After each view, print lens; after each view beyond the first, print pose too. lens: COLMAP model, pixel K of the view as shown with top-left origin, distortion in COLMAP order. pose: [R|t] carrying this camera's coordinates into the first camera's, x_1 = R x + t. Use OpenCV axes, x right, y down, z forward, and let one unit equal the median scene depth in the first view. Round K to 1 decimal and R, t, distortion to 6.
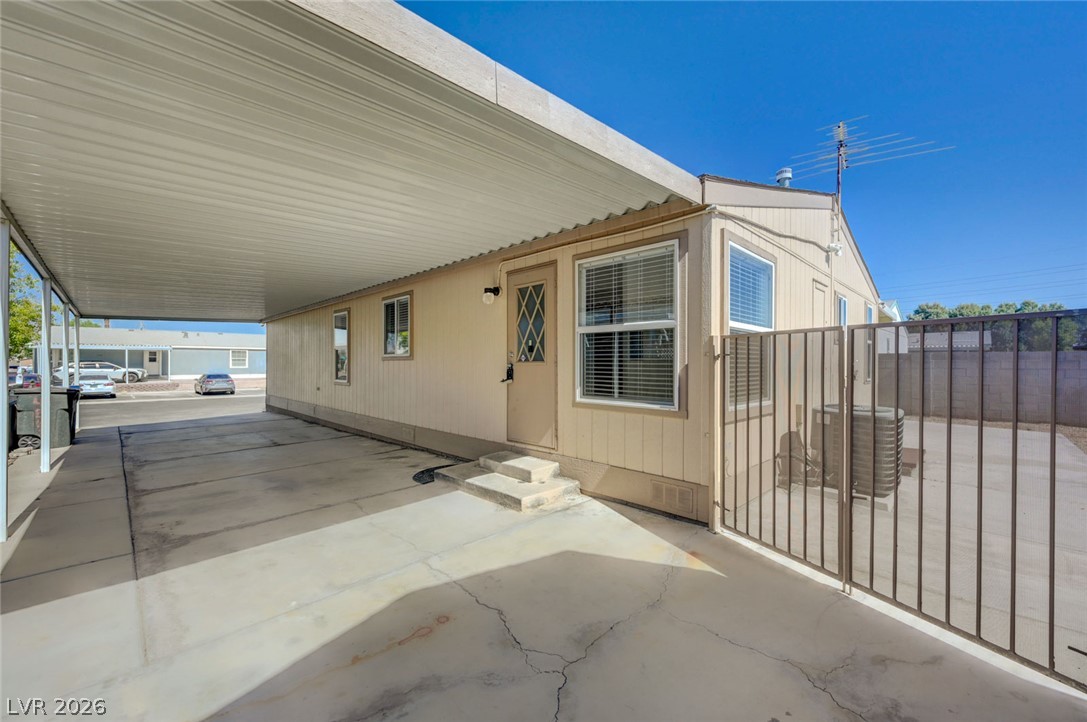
lens RADIAL K [[434.8, 0, 554.2], [0, 434.8, 368.3], [0, 0, 1]] dist [-0.000665, -0.000030]
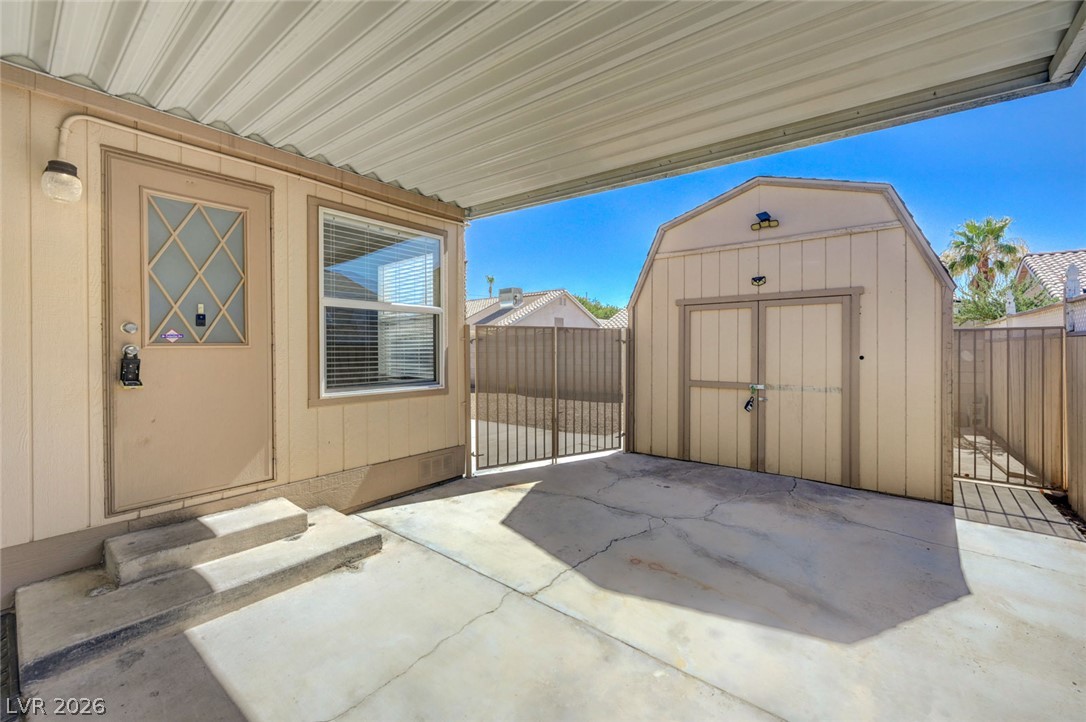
lens RADIAL K [[444.6, 0, 545.7], [0, 444.6, 350.1], [0, 0, 1]] dist [0.000351, 0.000247]
pose [[-0.107714, -0.003169, 0.994177, -0.840335], [0.019268, 0.999800, 0.005274, -0.001428], [-0.993995, 0.019724, -0.107631, 0.804243]]
